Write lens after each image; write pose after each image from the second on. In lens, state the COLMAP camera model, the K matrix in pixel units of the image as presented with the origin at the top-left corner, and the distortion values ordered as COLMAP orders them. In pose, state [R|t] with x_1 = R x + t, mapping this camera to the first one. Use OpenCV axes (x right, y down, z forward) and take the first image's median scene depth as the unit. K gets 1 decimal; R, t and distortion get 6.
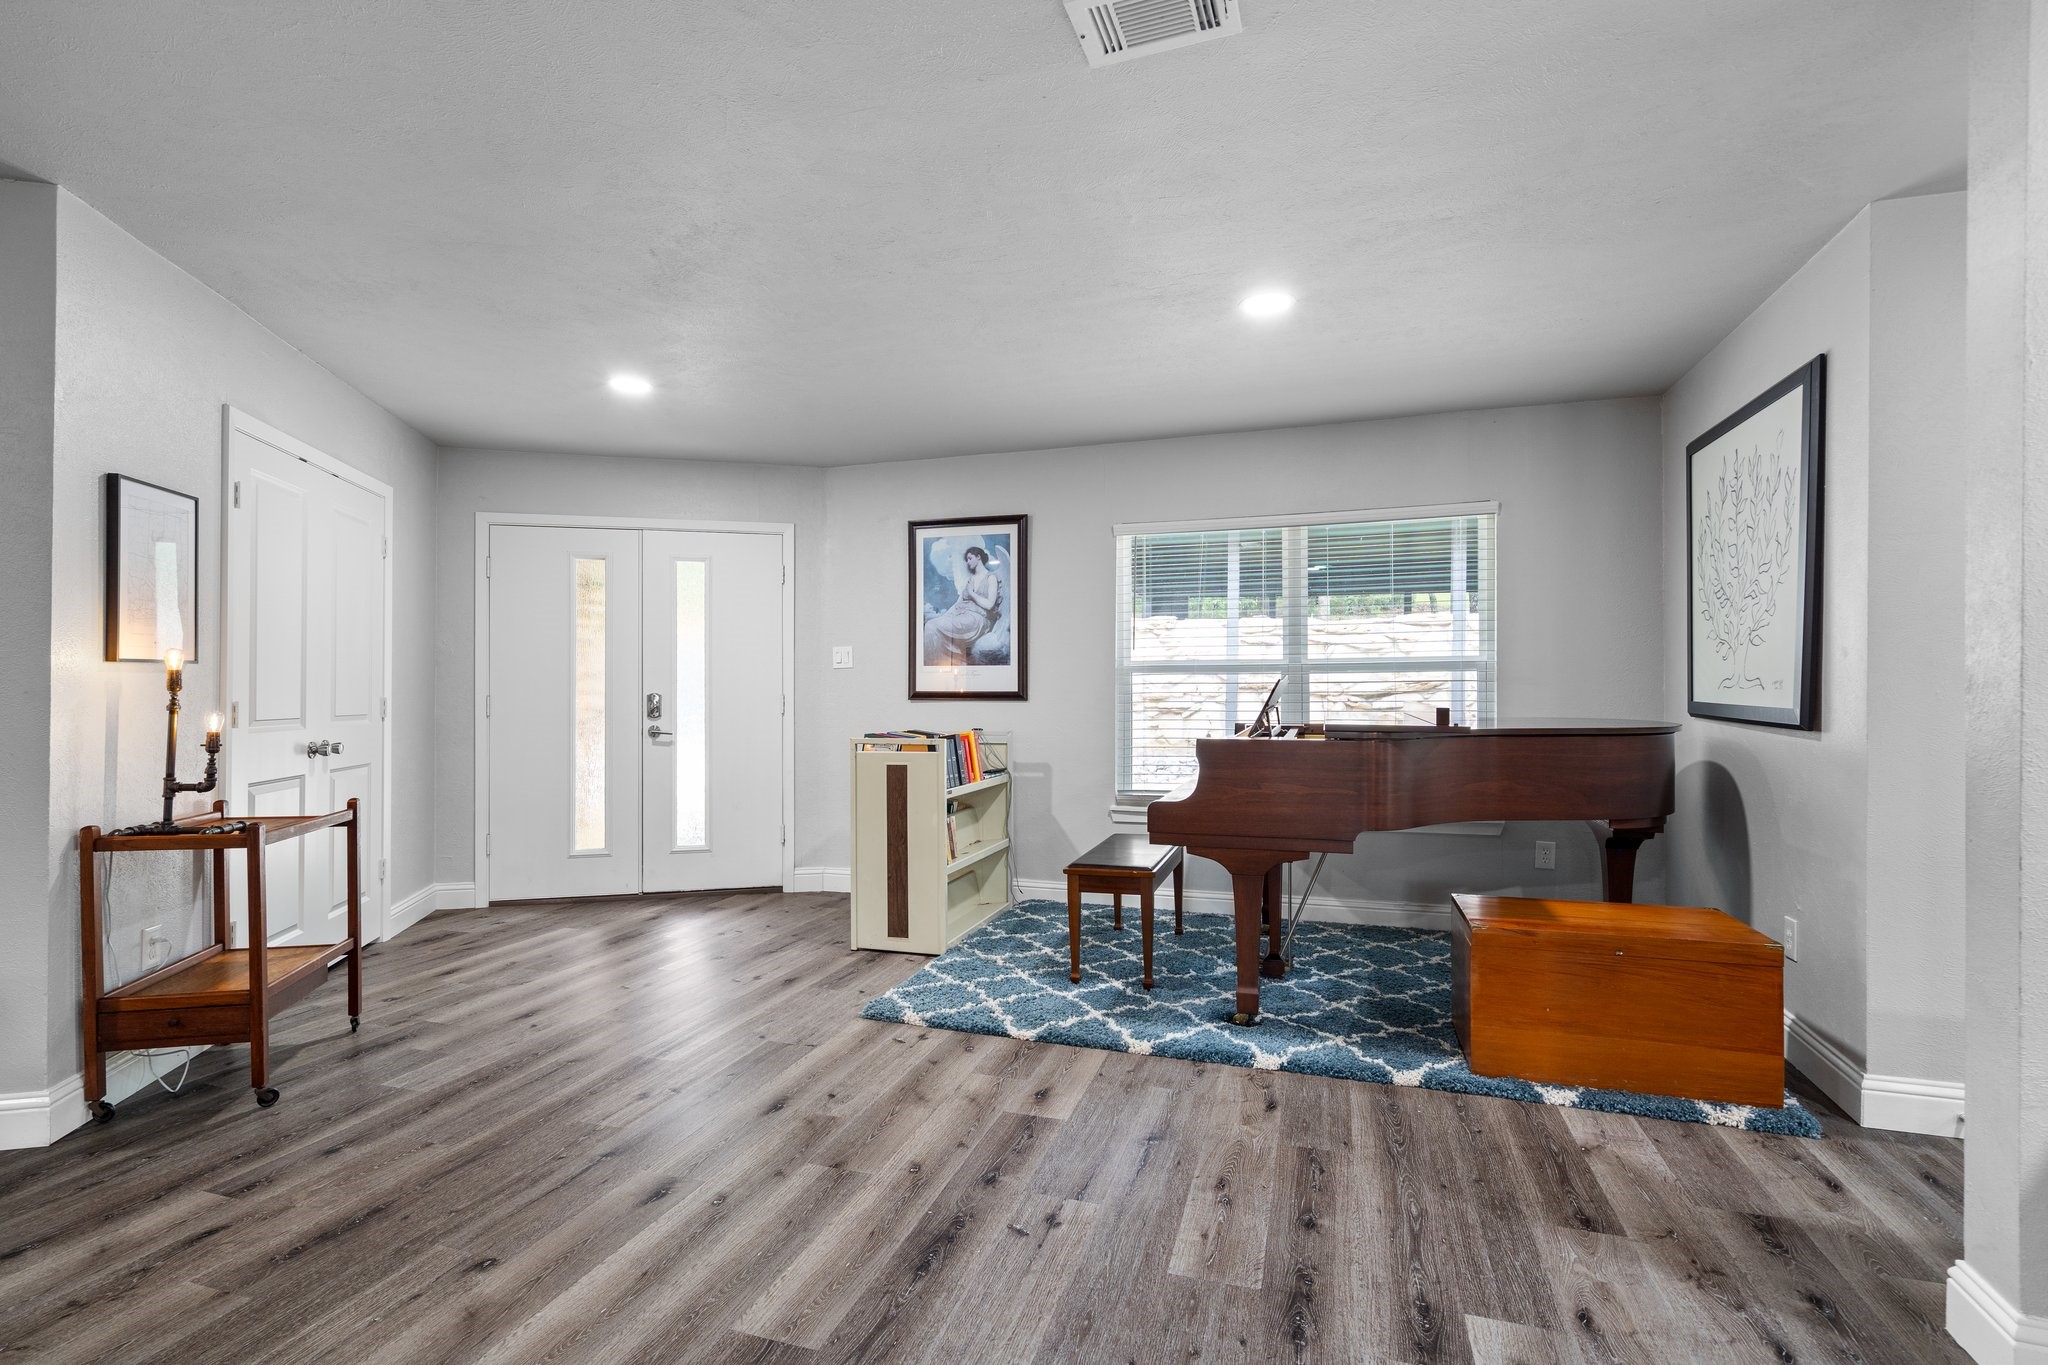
lens RADIAL K [[957.1, 0, 1024.0], [0, 957.1, 682.5], [0, 0, 1]] dist [-0.002291, 0.001214]
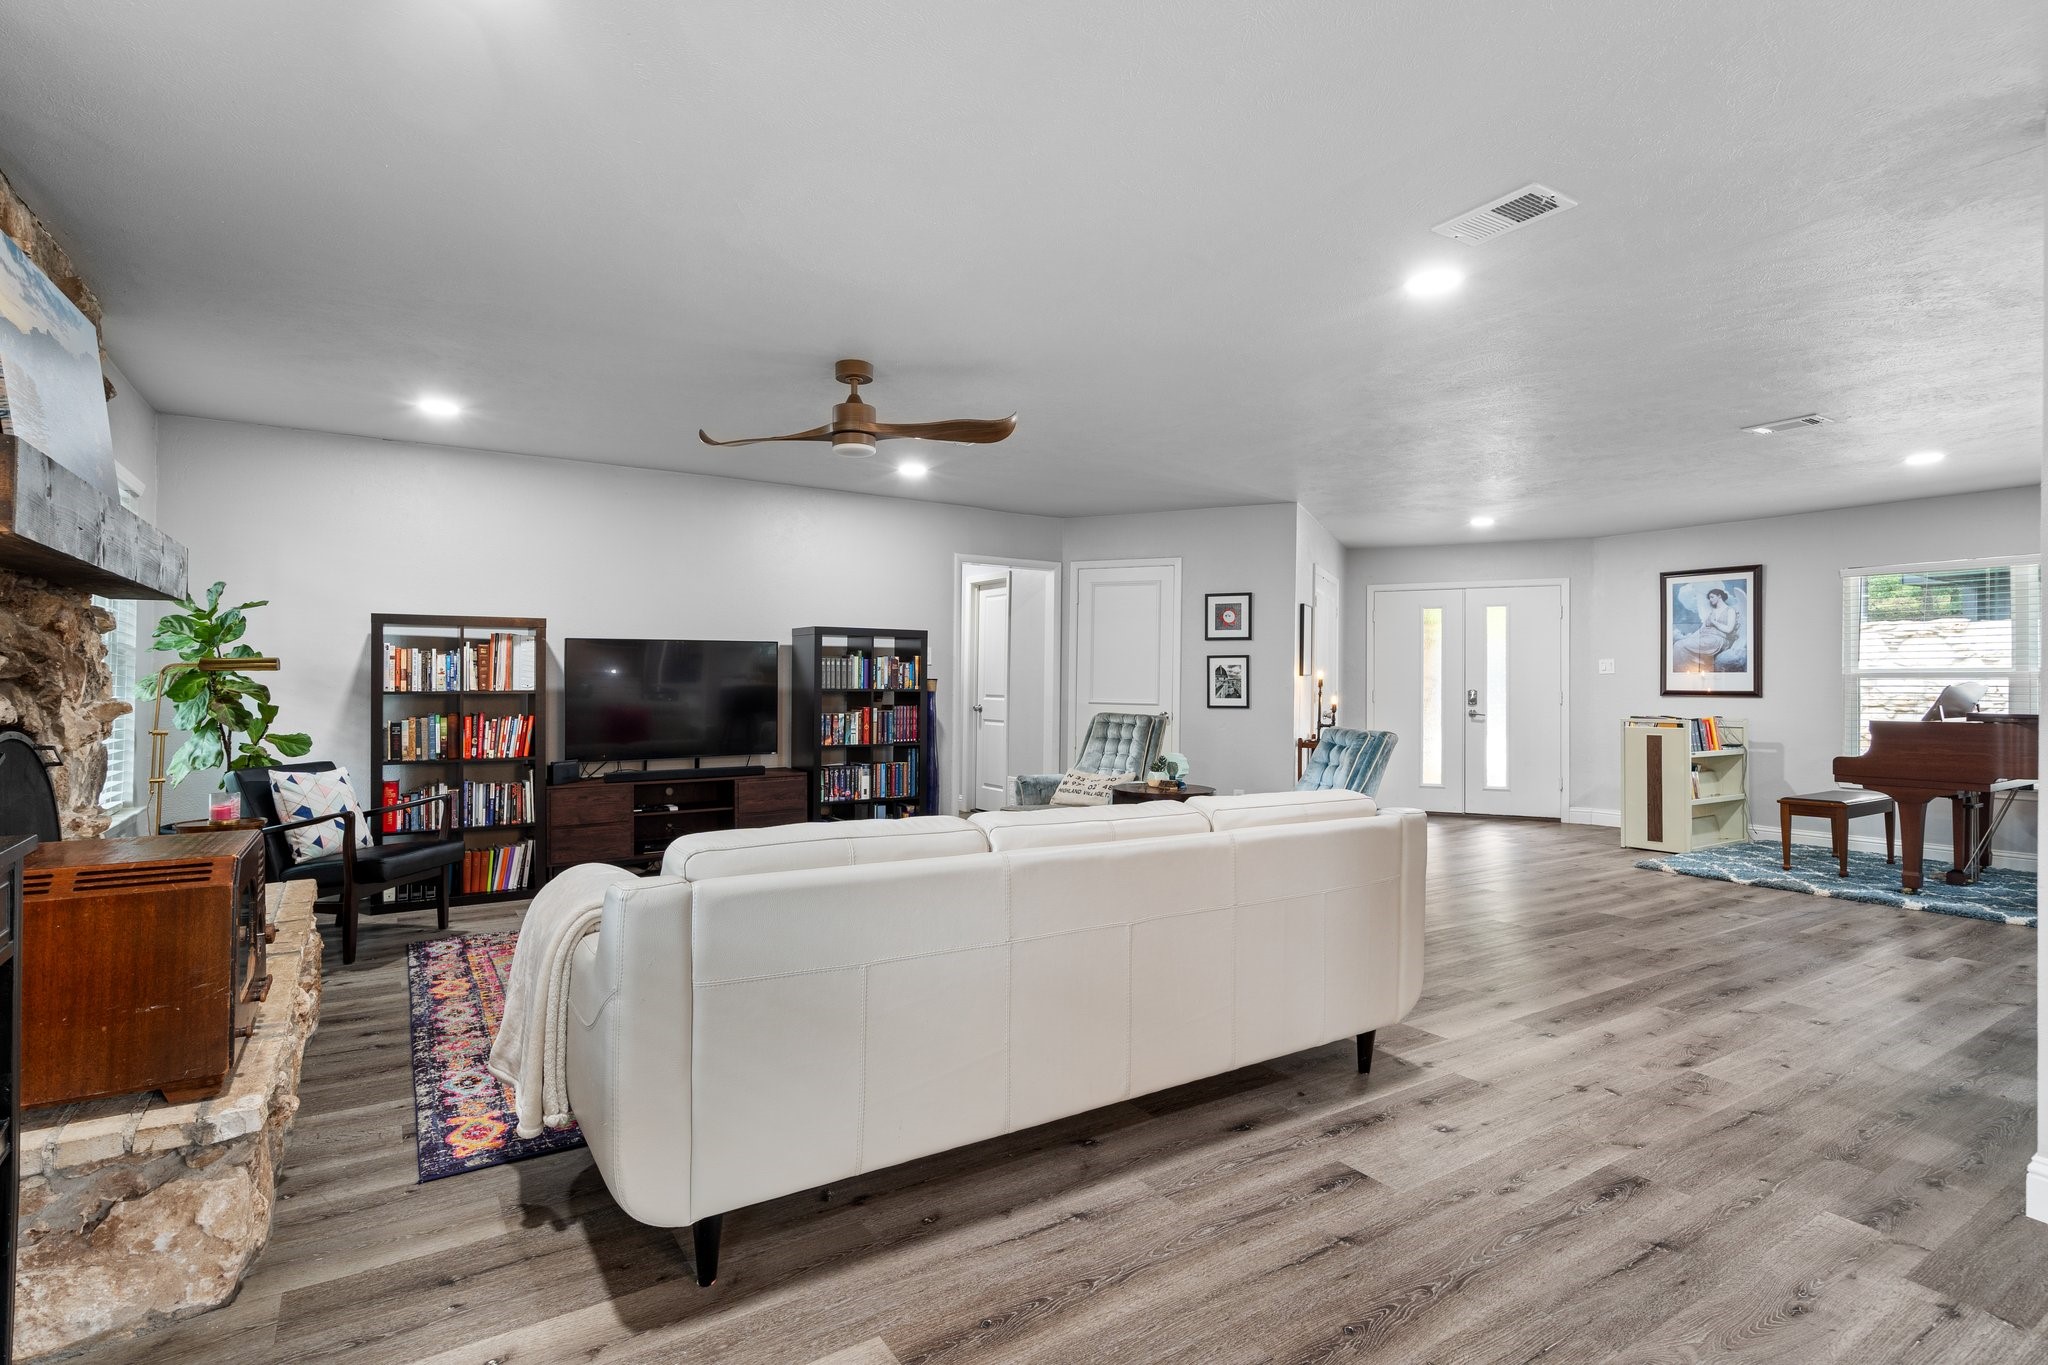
lens RADIAL K [[997.8, 0, 1021.6], [0, 997.8, 674.1], [0, 0, 1]] dist [0.010015, -0.000246]
pose [[0.780945, 0.000078, -0.624599, 0.089821], [-0.002413, 0.999993, -0.002893, -0.010494], [0.624595, 0.003767, 0.780940, -0.990798]]
